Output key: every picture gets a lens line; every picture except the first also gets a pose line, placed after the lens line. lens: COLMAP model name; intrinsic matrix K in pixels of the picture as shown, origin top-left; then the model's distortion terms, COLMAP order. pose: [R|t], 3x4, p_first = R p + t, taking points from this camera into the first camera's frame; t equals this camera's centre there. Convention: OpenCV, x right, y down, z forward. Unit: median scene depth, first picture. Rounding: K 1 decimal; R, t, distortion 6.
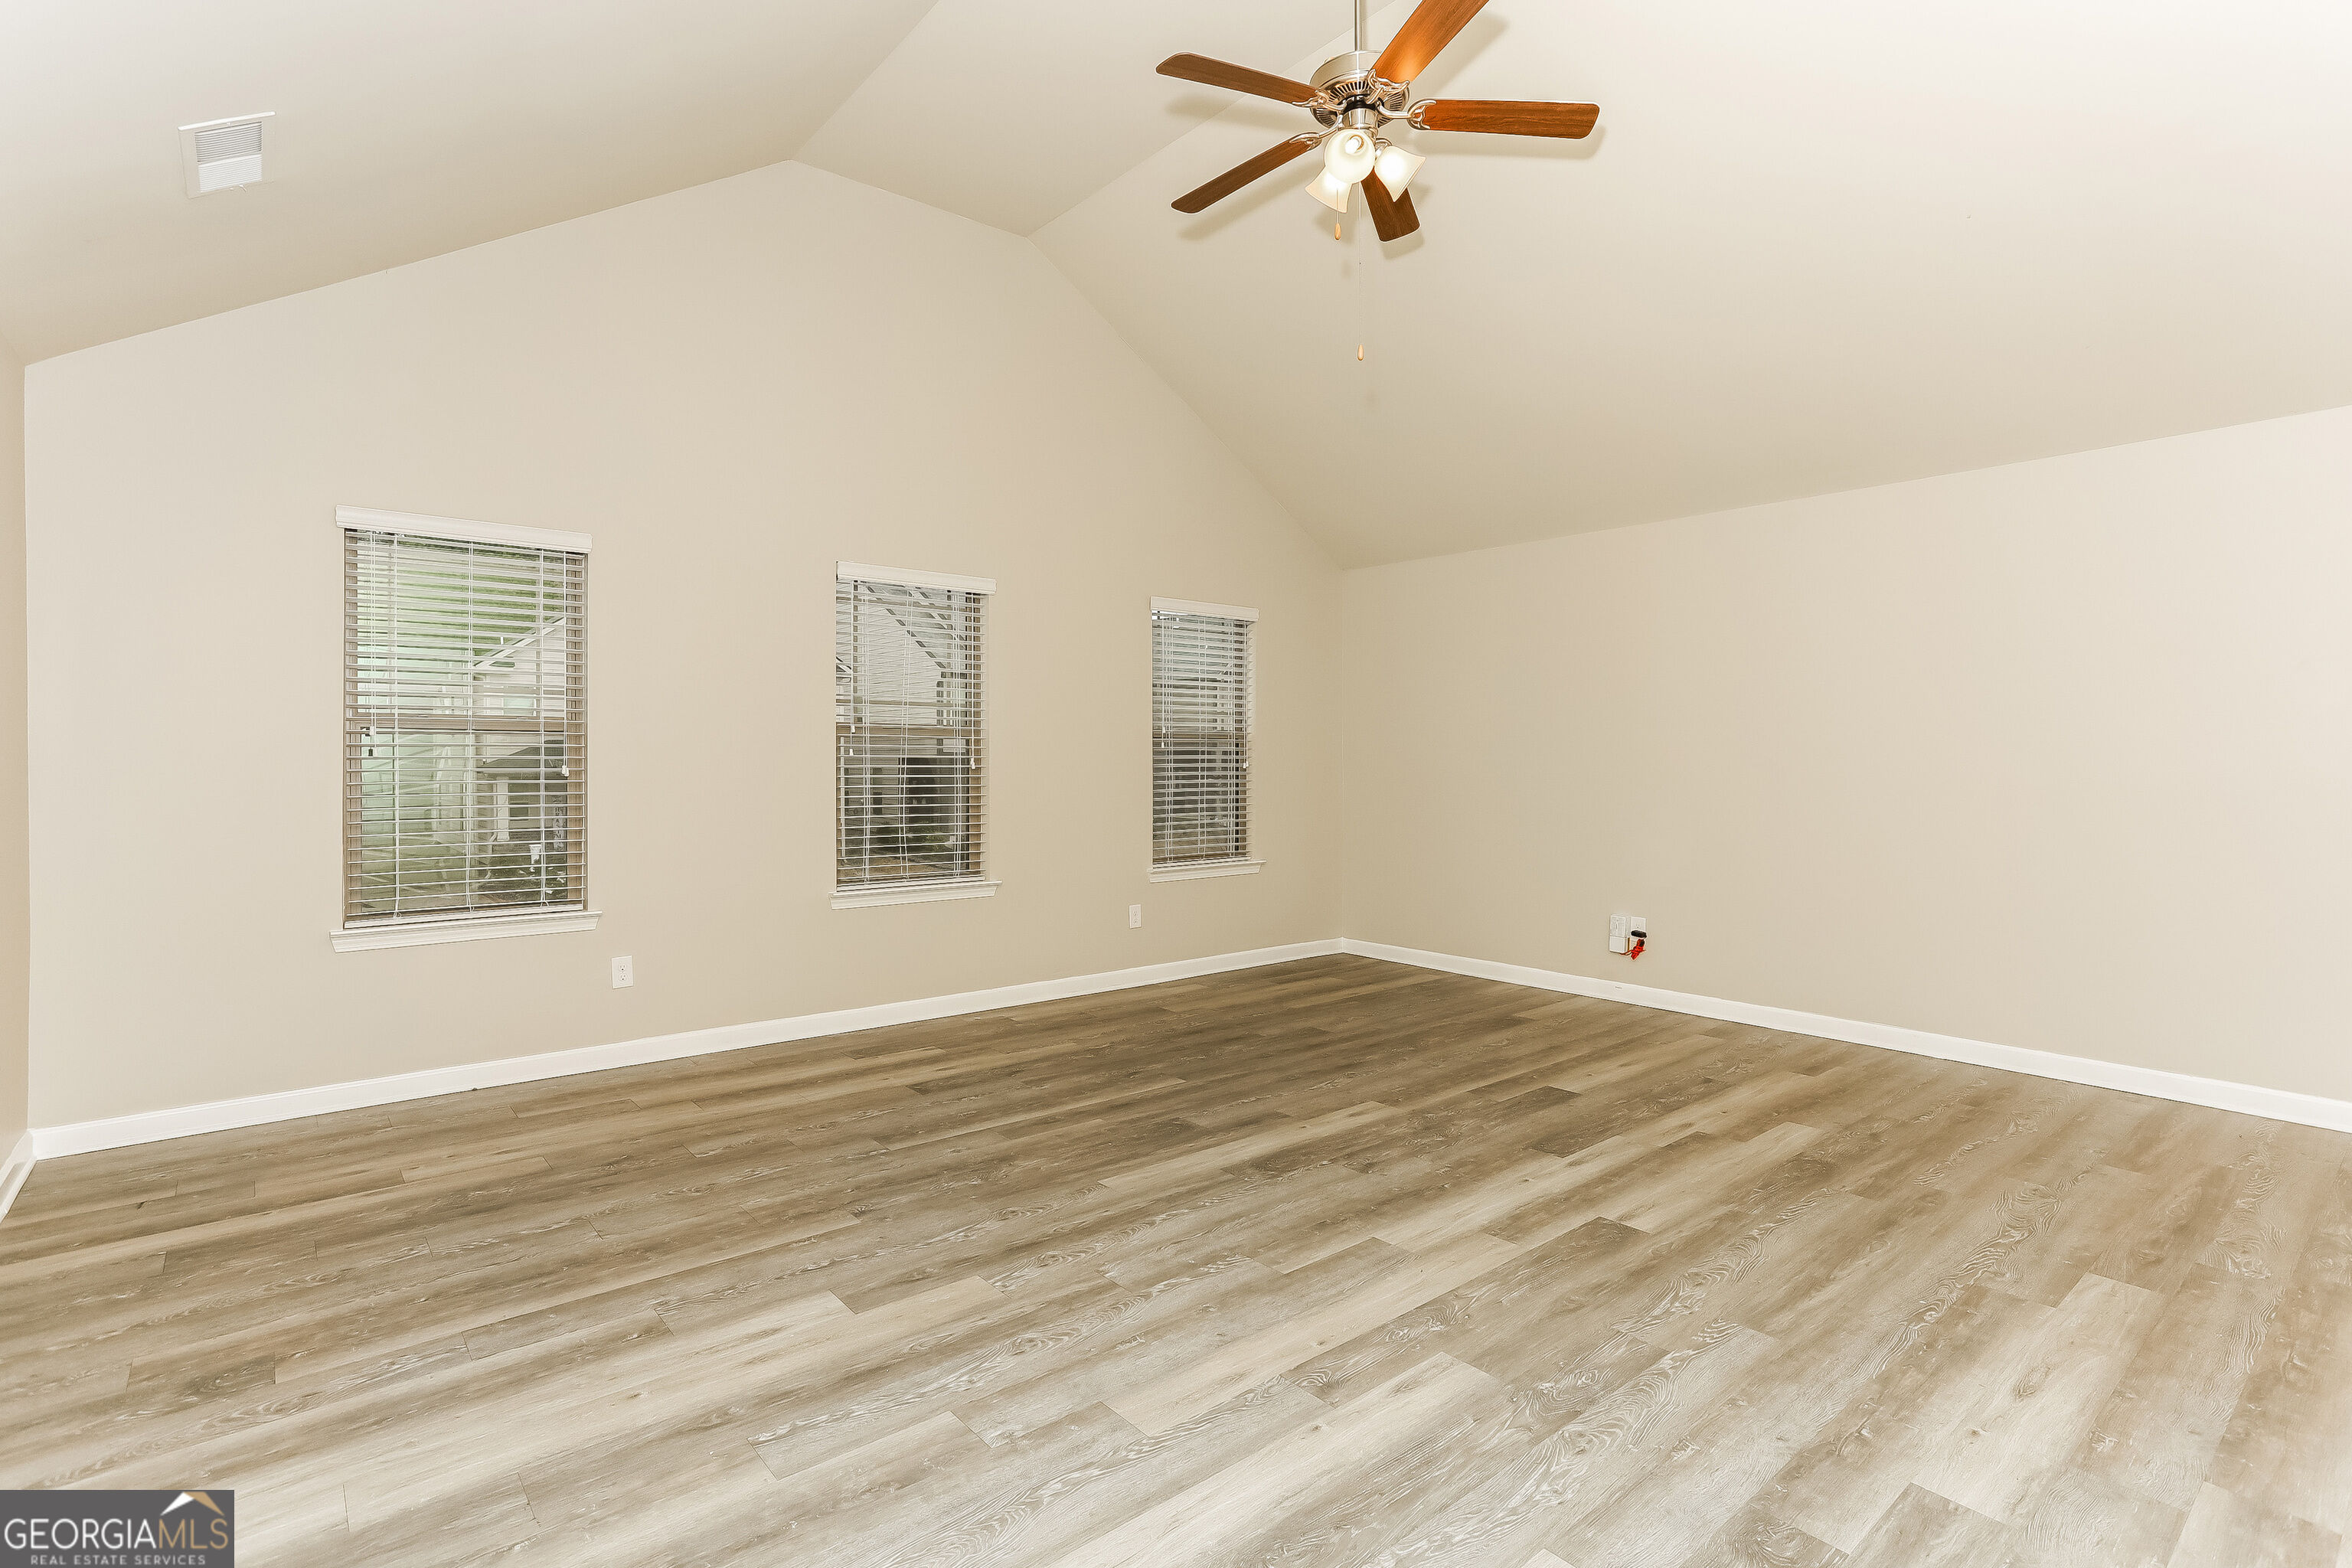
lens RADIAL K [[1121.6, 0, 1176.5], [0, 1121.6, 776.4], [0, 0, 1]] dist [0.005206, 0.002499]
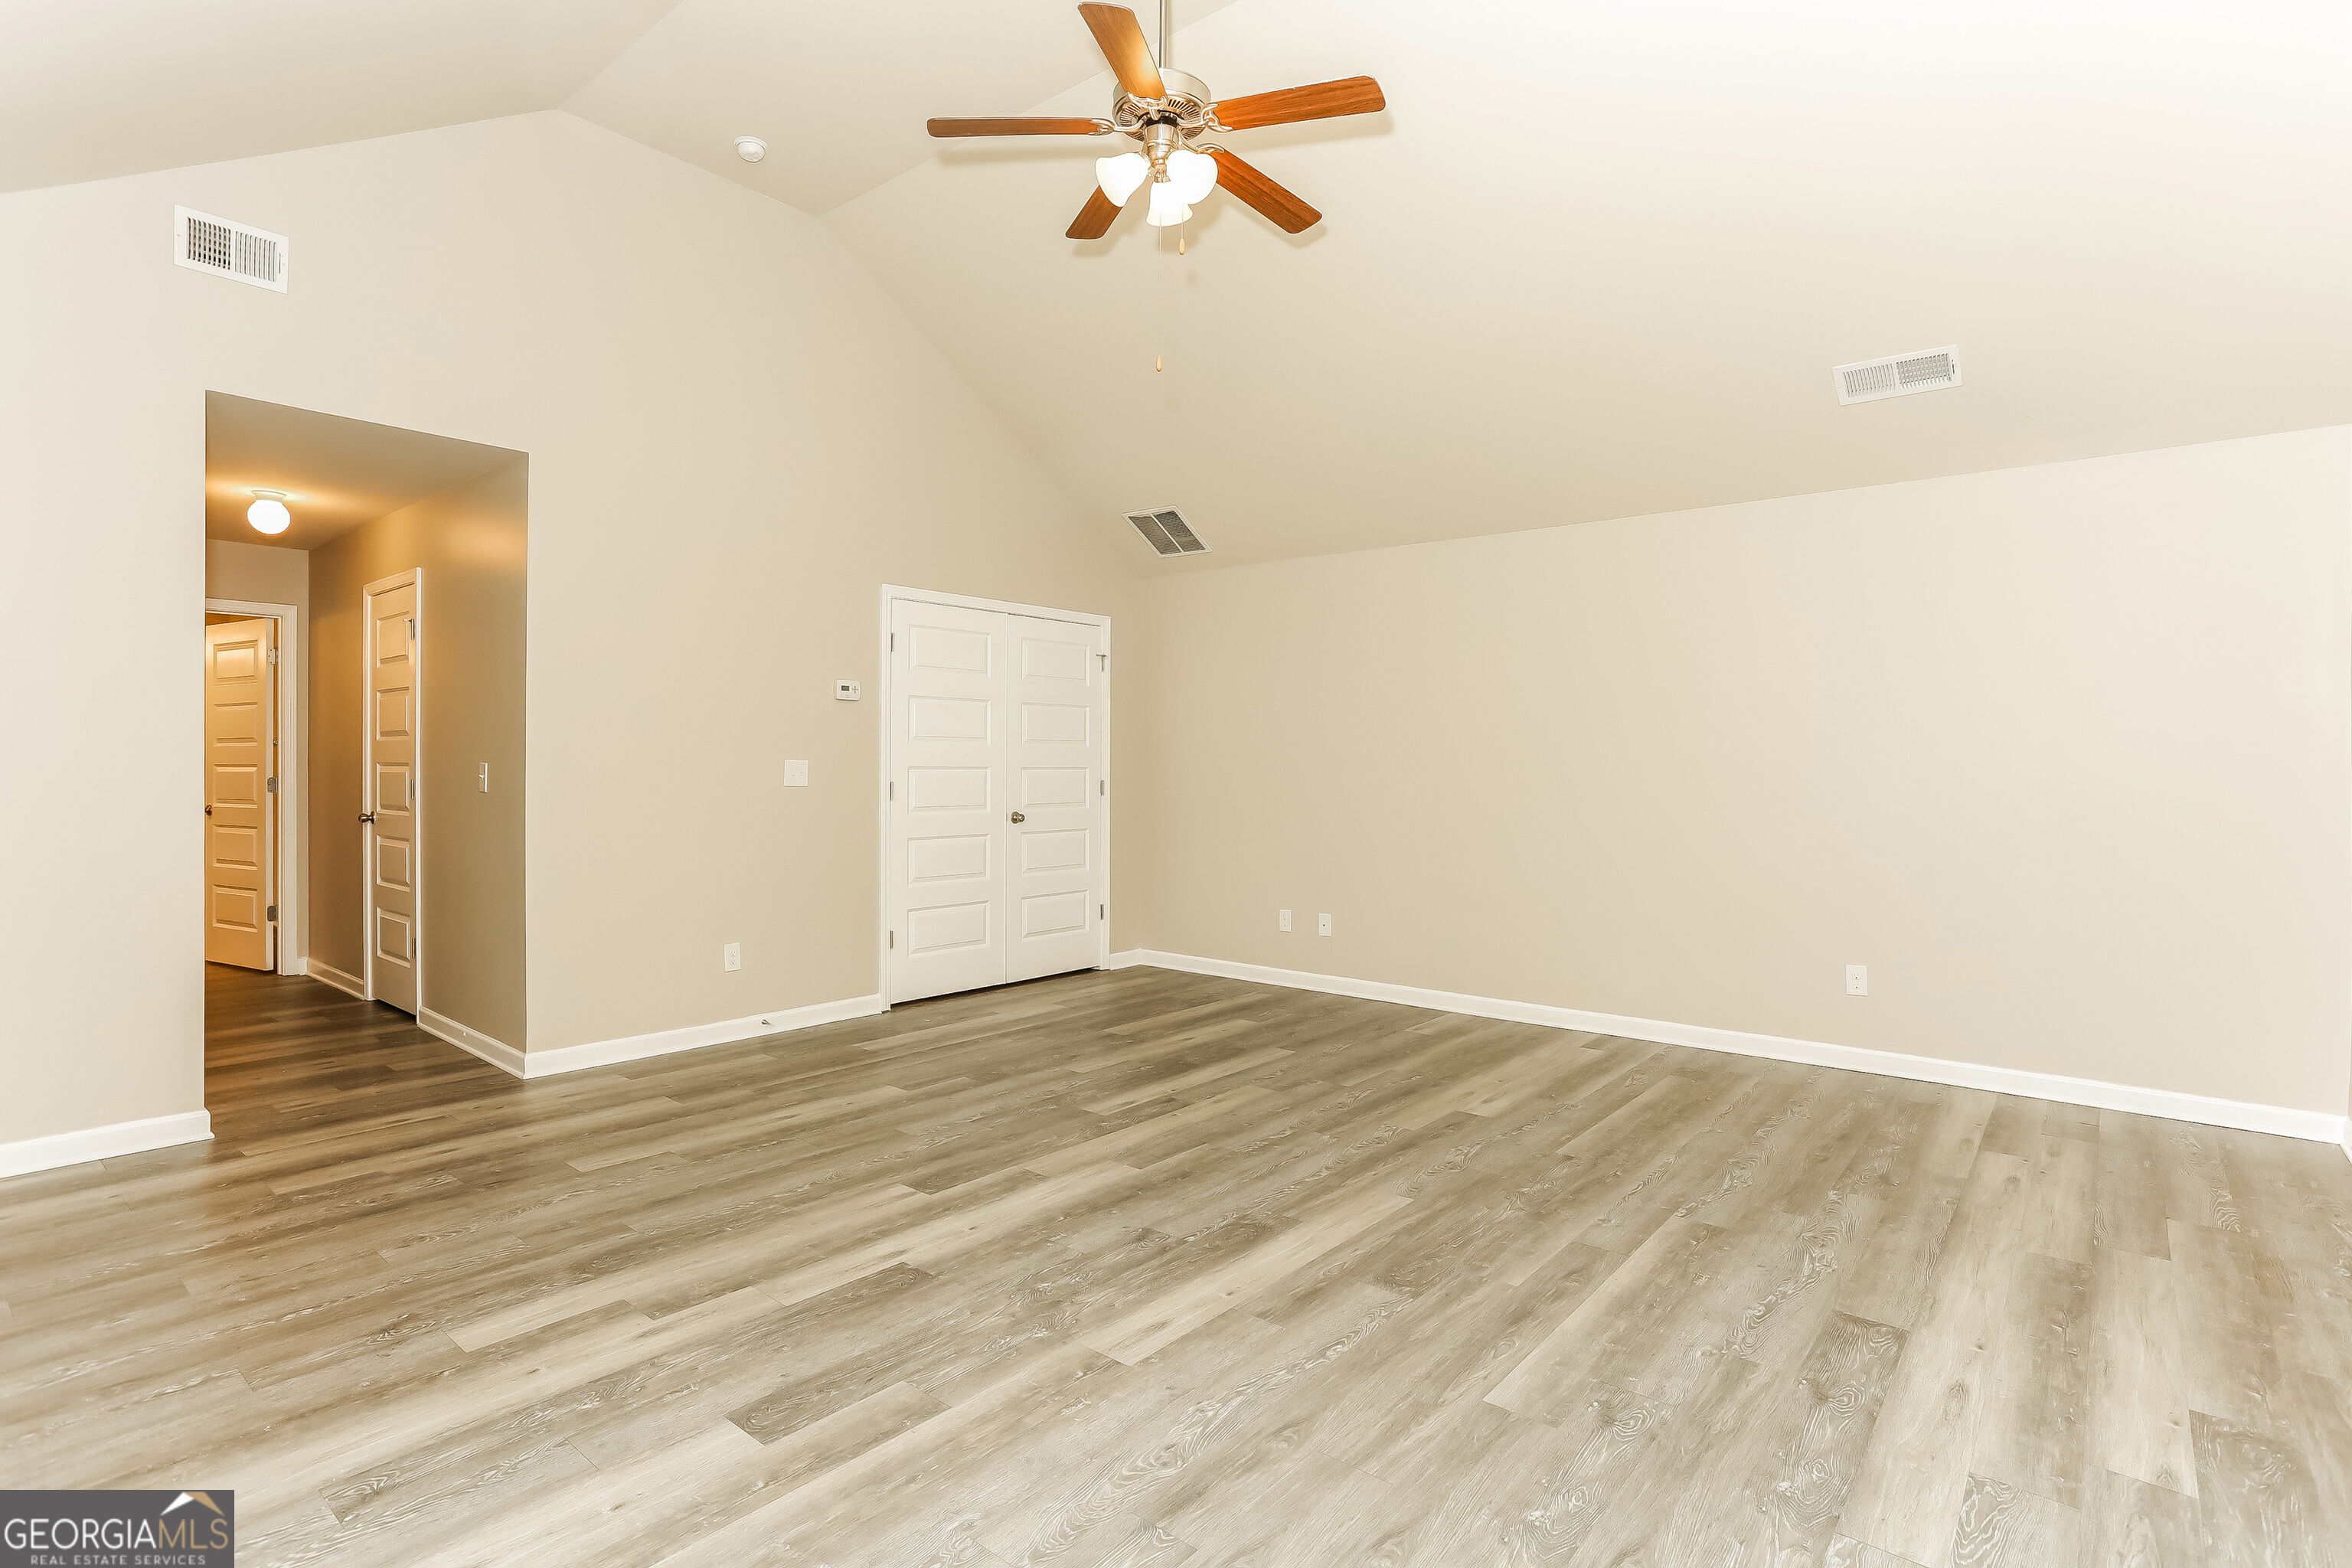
lens RADIAL K [[1121.6, 0, 1174.5], [0, 1121.6, 776.8], [0, 0, 1]] dist [0.005206, 0.002499]
pose [[-0.983933, -0.007713, -0.178372, 0.322600], [-0.012051, 0.999657, 0.023253, -0.032013], [0.178132, 0.025029, -0.983688, 1.966500]]
